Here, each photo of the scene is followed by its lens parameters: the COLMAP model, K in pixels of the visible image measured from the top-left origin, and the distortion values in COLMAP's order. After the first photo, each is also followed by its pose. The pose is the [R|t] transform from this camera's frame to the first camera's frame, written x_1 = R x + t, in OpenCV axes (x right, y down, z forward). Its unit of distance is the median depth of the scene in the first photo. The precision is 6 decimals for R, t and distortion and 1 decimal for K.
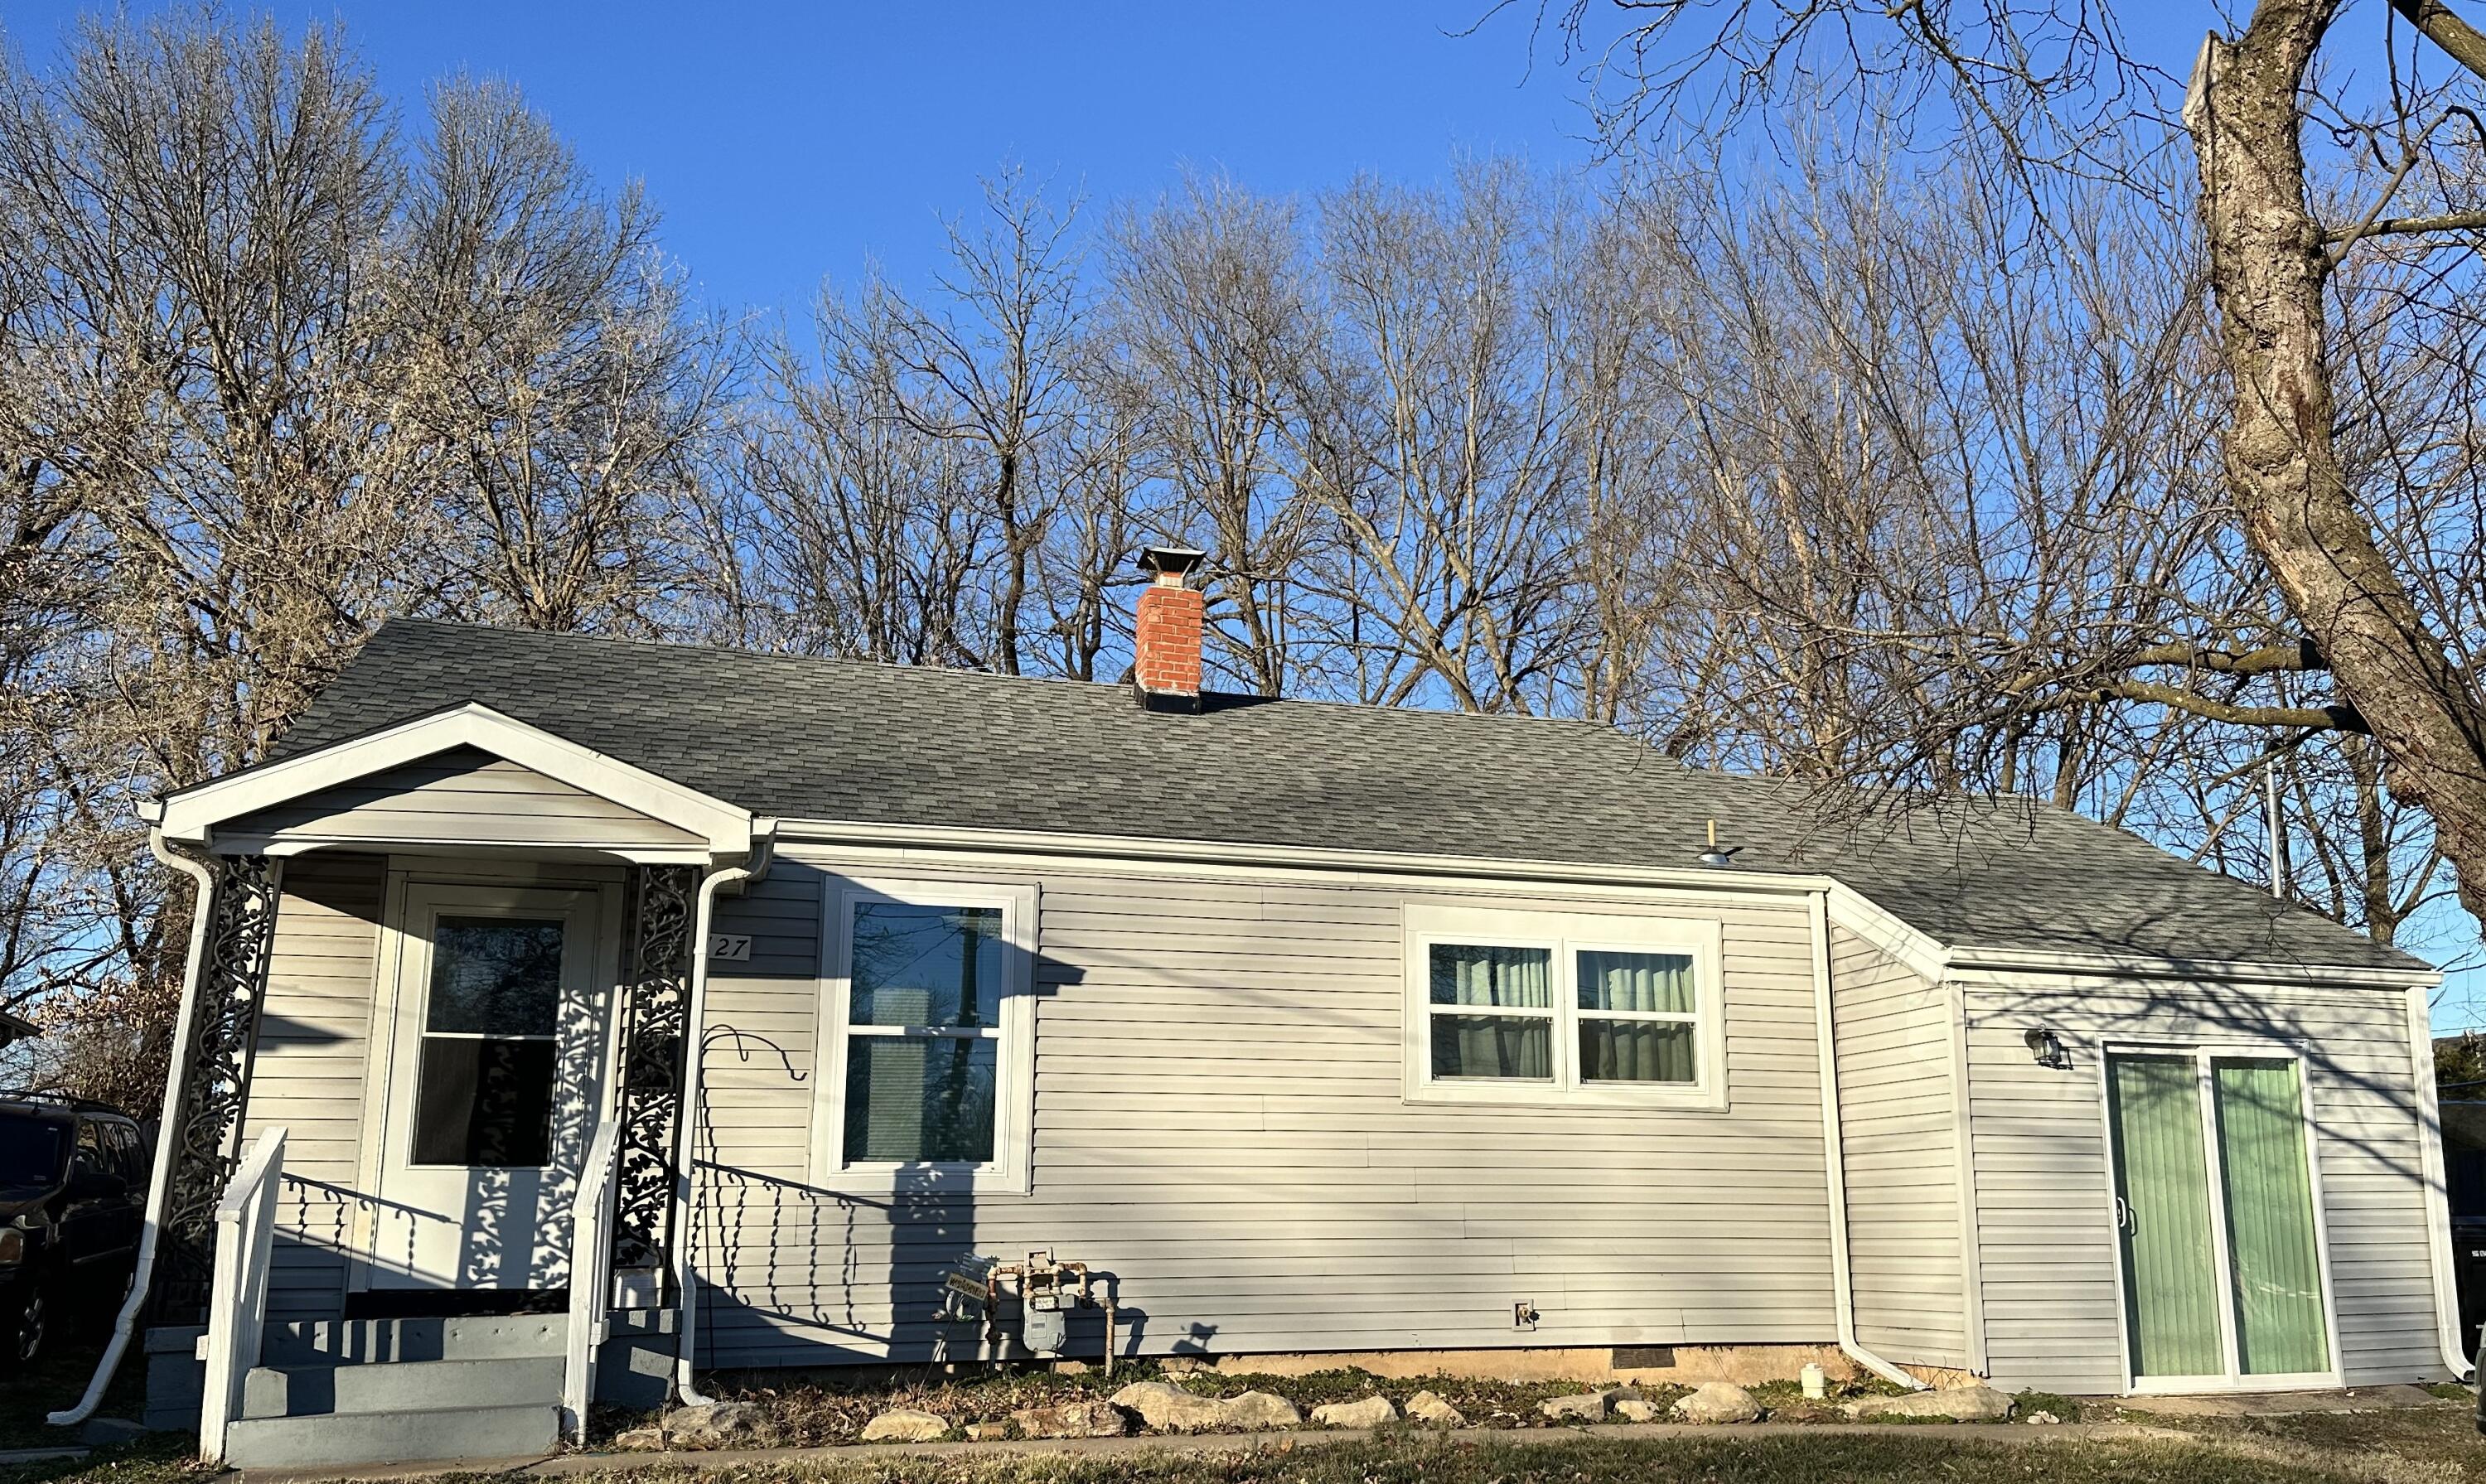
lens RADIAL K [[1985.5, 0, 1358.1], [0, 1985.5, 865.5], [0, 0, 1]] dist [0.188407, -0.333261]
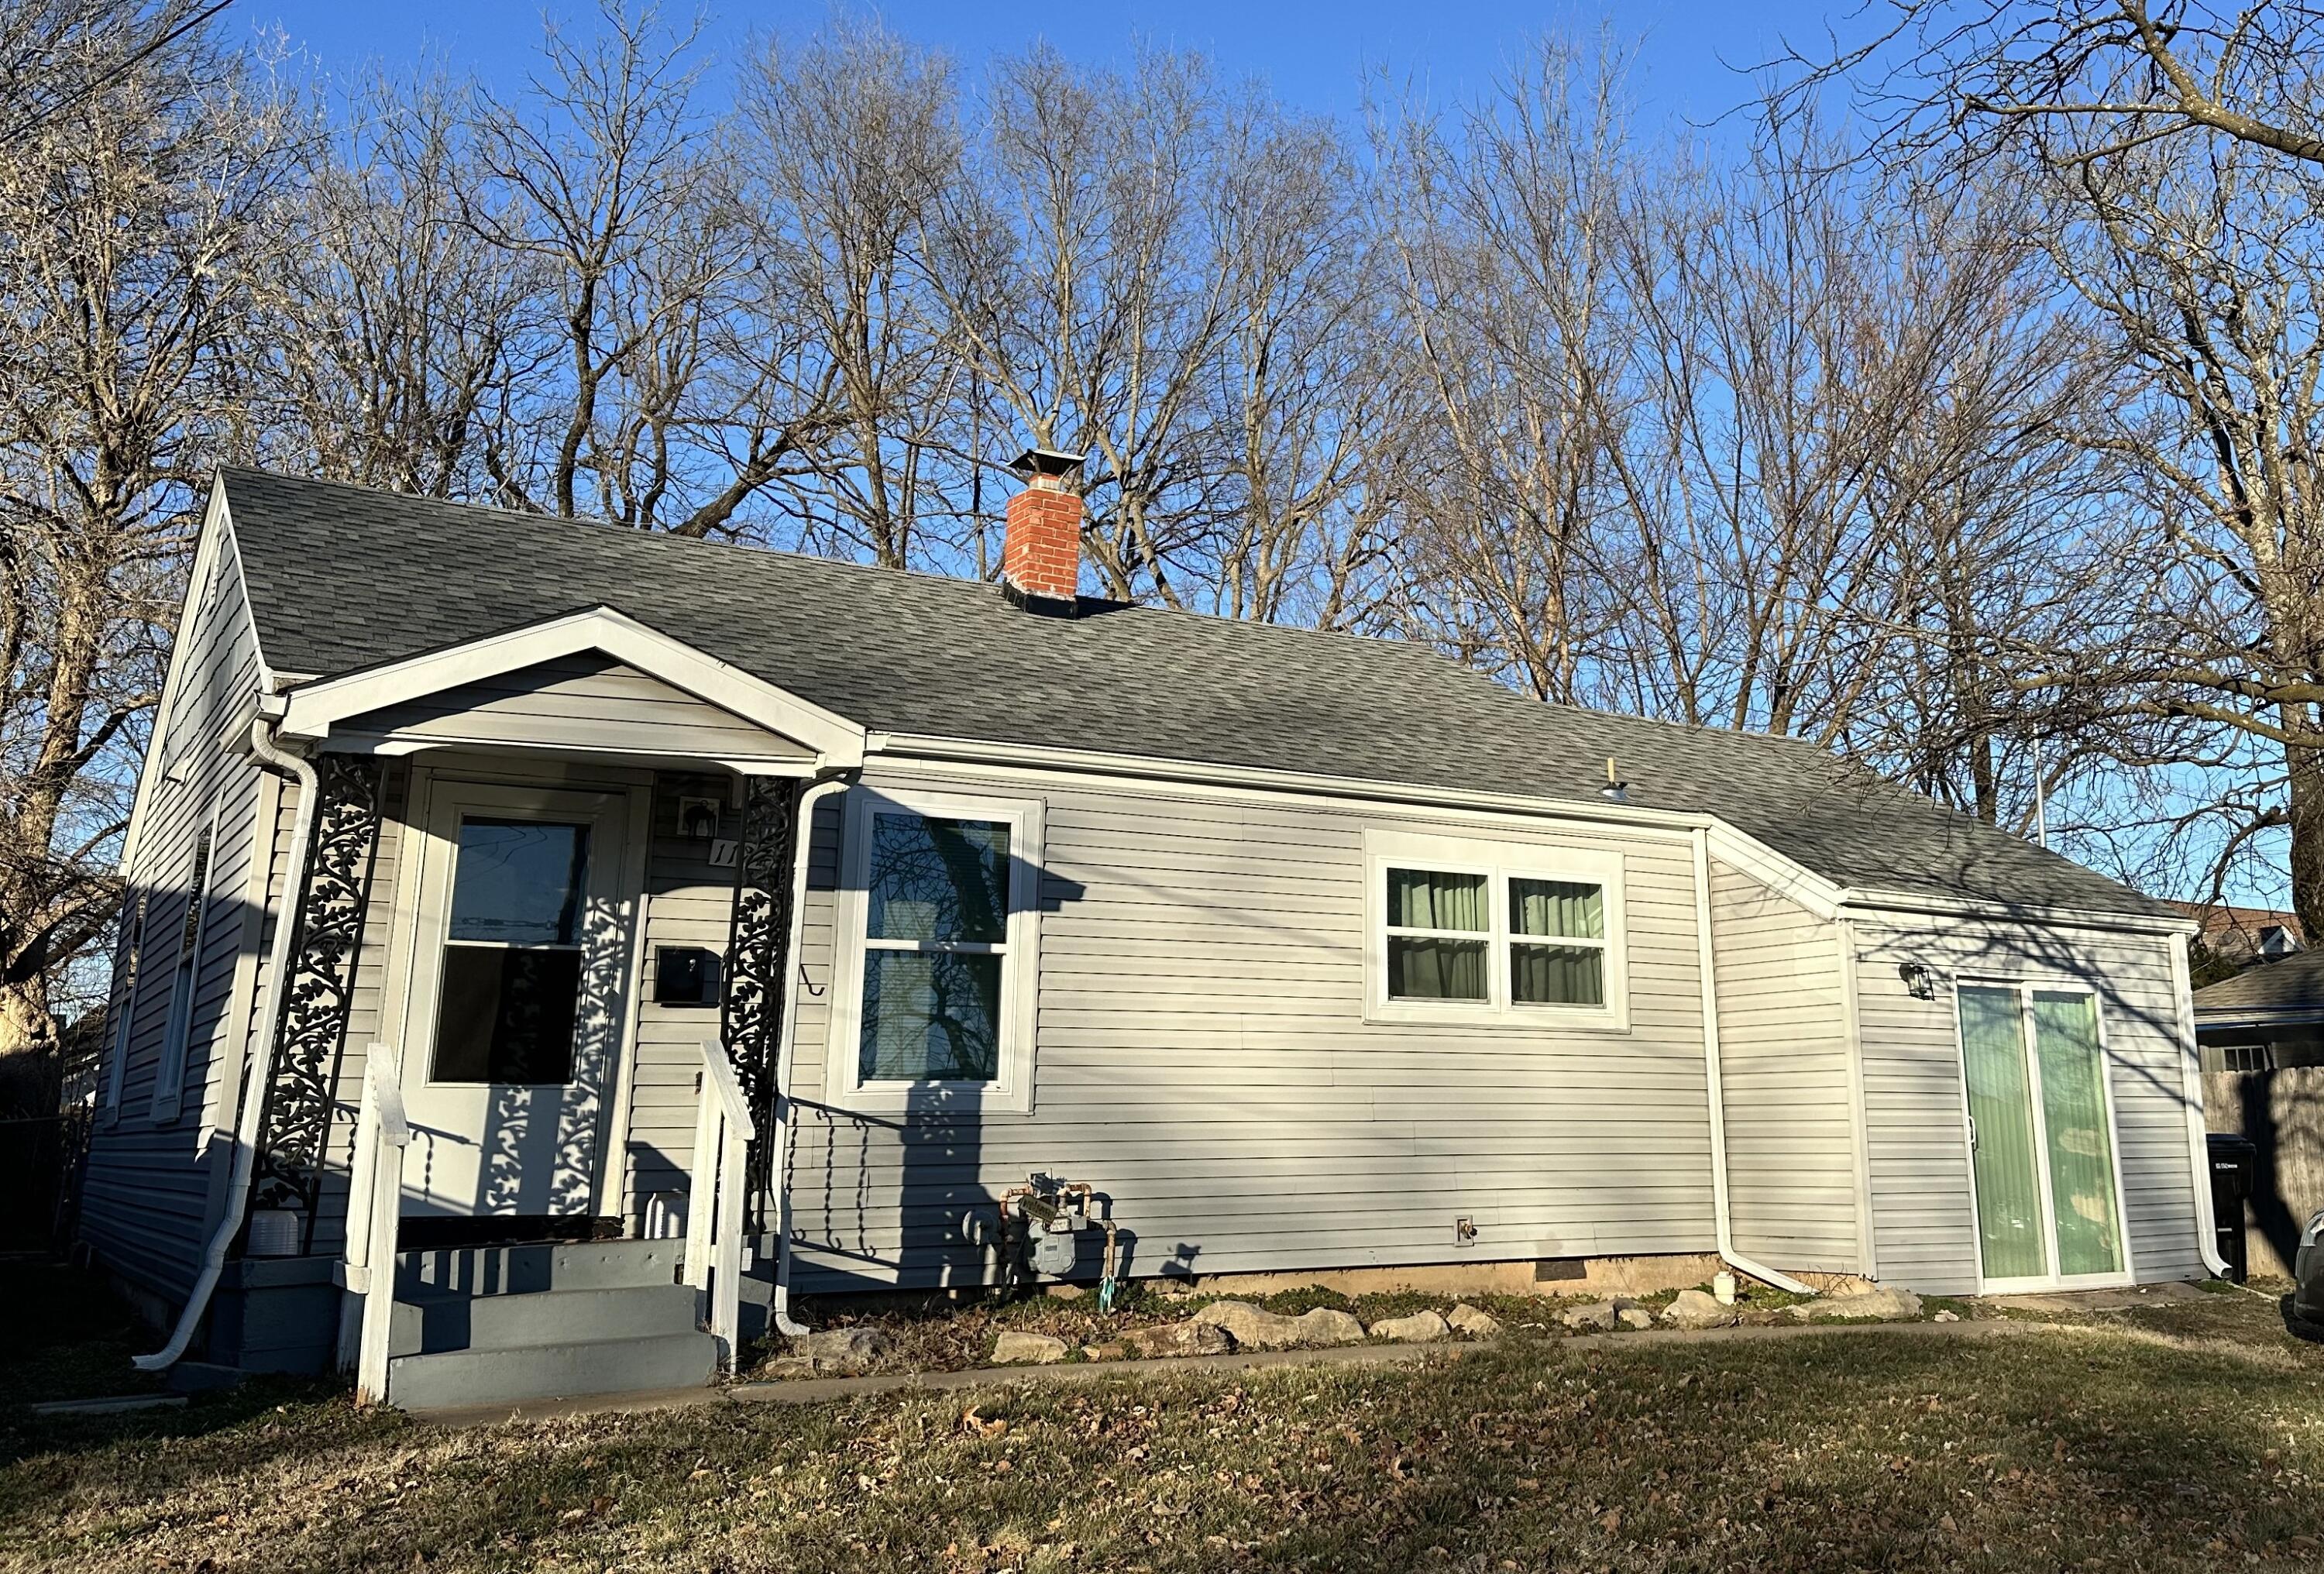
lens RADIAL K [[2111.3, 0, 1414.2], [0, 2111.3, 581.2], [0, 0, 1]] dist [0.178016, -0.317243]
pose [[0.960200, 0.068960, 0.270665, -0.274500], [-0.048174, 0.995409, -0.082708, -0.020080], [-0.275126, 0.066377, 0.959114, -0.089214]]
